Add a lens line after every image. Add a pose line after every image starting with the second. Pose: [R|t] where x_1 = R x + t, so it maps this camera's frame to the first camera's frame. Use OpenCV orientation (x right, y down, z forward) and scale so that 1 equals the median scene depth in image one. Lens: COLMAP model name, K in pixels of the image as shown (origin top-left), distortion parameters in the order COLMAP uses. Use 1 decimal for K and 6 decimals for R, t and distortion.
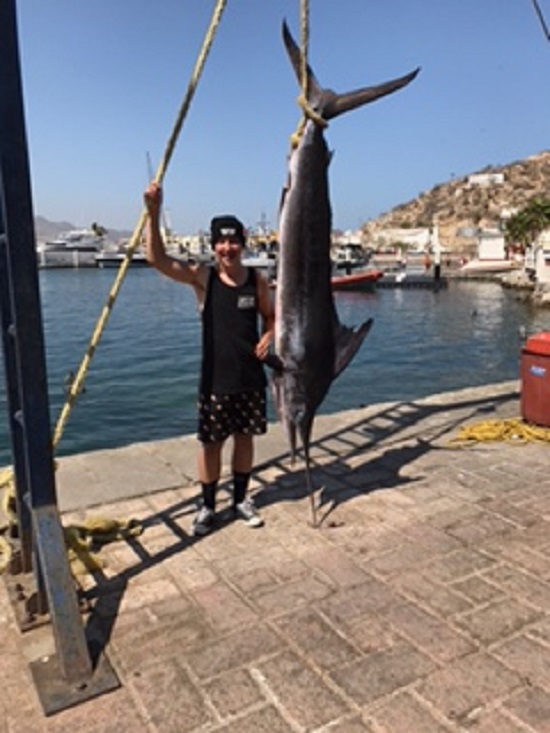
lens RADIAL K [[597.8, 0, 279.8], [0, 597.8, 366.6], [0, 0, 1]] dist [0.018128, -0.019842]
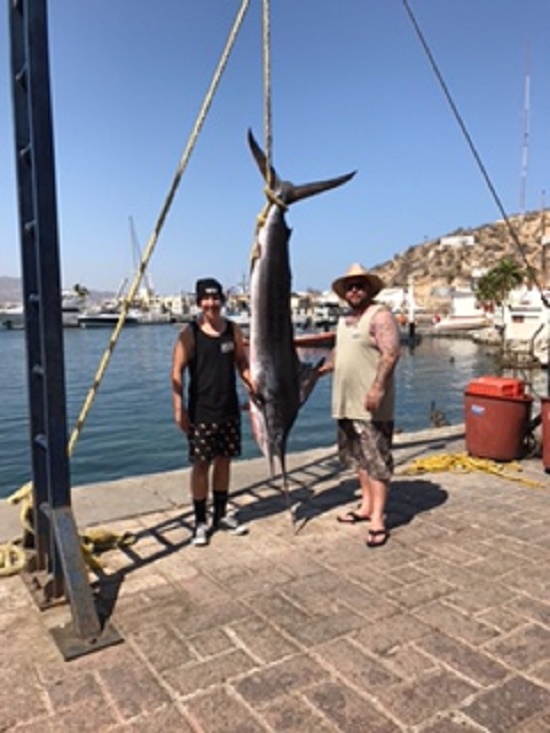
lens RADIAL K [[597.8, 0, 272.5], [0, 597.8, 365.0], [0, 0, 1]] dist [0.018128, -0.019842]
pose [[0.999783, -0.006823, 0.019689, 0.021450], [0.008746, 0.995018, -0.099306, 0.049433], [-0.018914, 0.099457, 0.994862, -0.224116]]
